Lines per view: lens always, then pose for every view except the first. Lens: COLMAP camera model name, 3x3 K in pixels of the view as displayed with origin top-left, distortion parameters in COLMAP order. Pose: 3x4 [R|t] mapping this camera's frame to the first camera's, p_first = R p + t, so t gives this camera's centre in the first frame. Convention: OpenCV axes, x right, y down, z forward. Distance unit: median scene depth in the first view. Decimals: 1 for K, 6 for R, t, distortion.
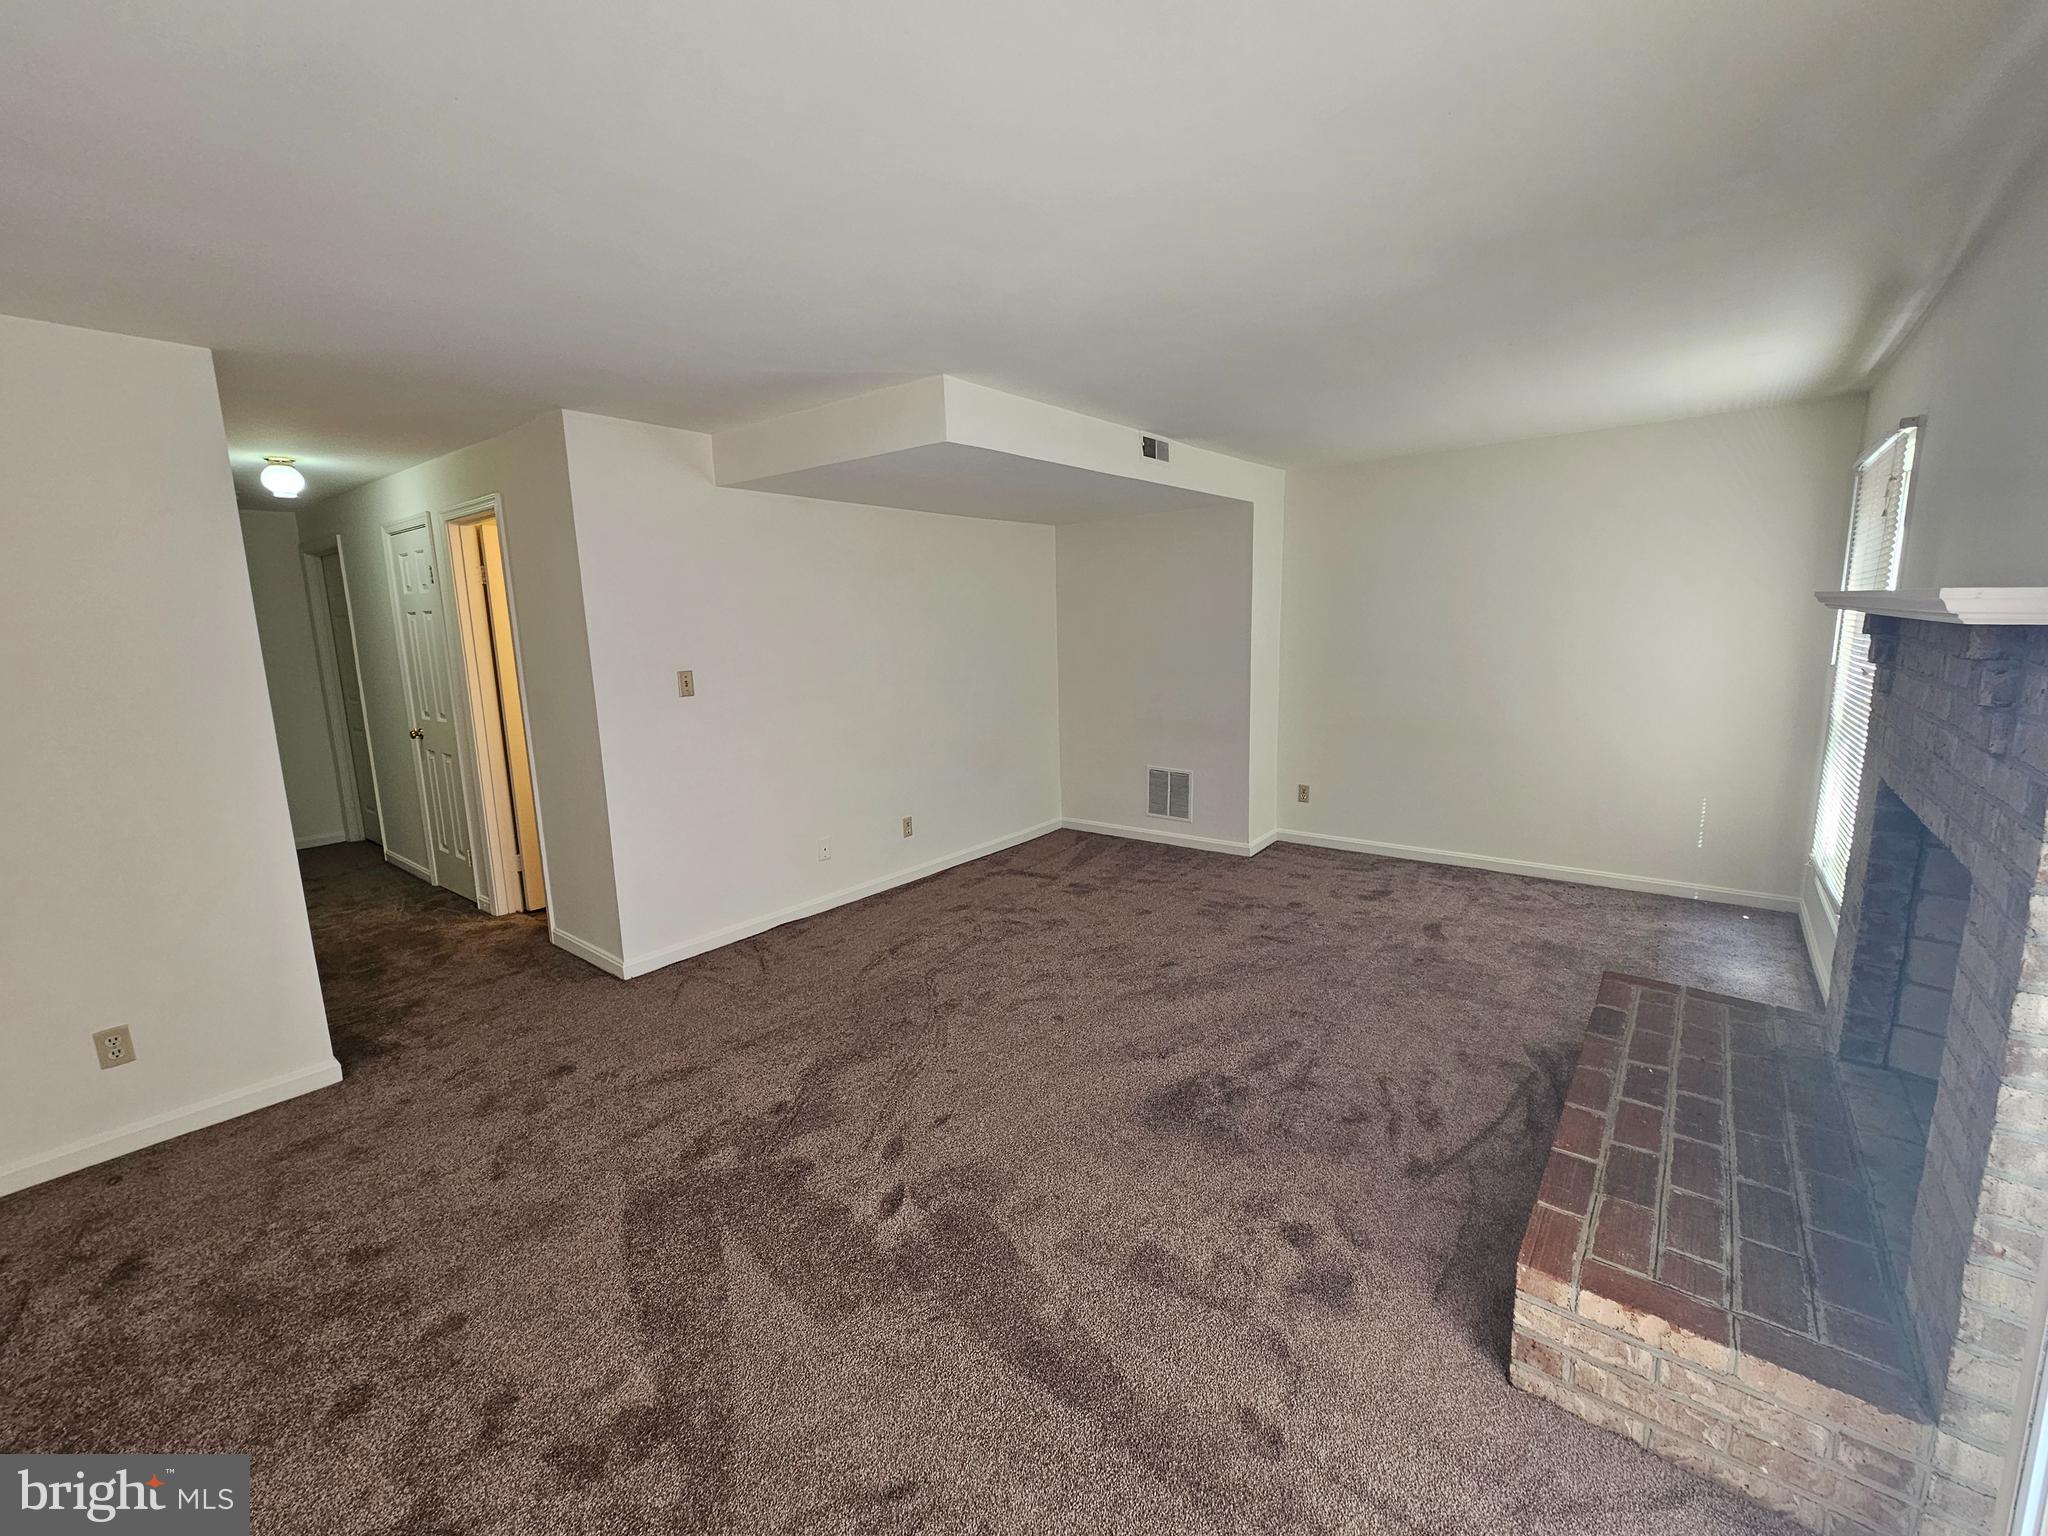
lens RADIAL K [[840.1, 0, 1029.3], [0, 840.1, 759.2], [0, 0, 1]] dist [0.001036, 0.000303]
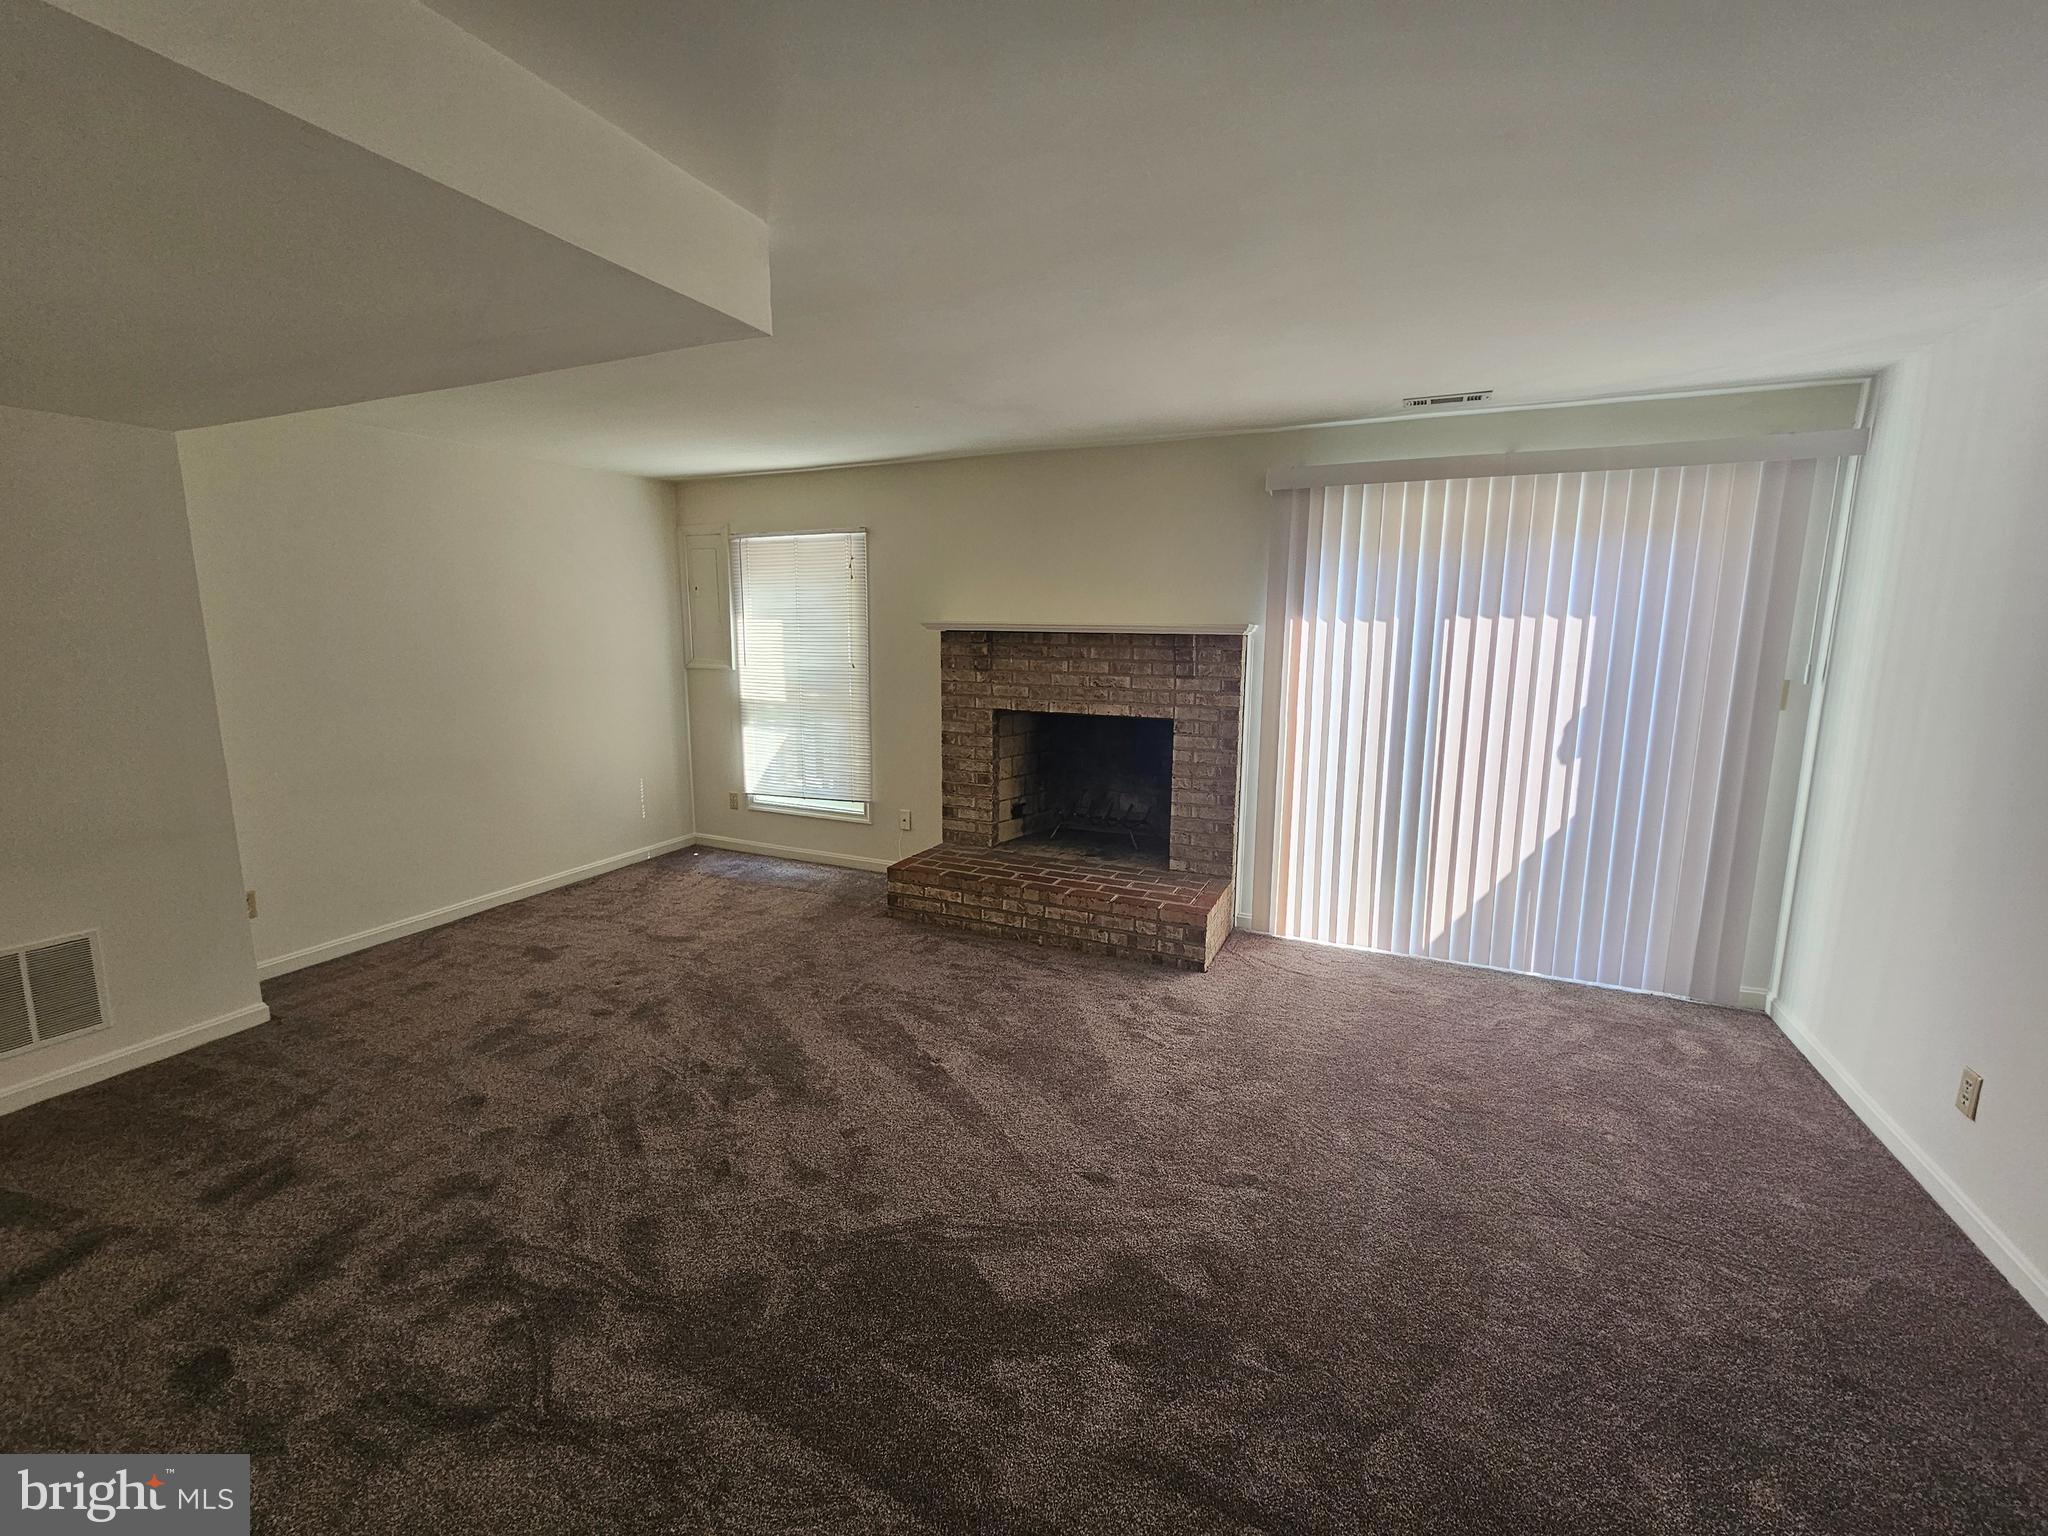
lens RADIAL K [[840.1, 0, 1029.3], [0, 840.1, 759.2], [0, 0, 1]] dist [0.001036, 0.000303]
pose [[-0.247595, -0.134339, 0.959505, -0.522675], [0.156566, 0.971777, 0.176458, -0.108167], [-0.956130, 0.193916, -0.219574, 0.676126]]
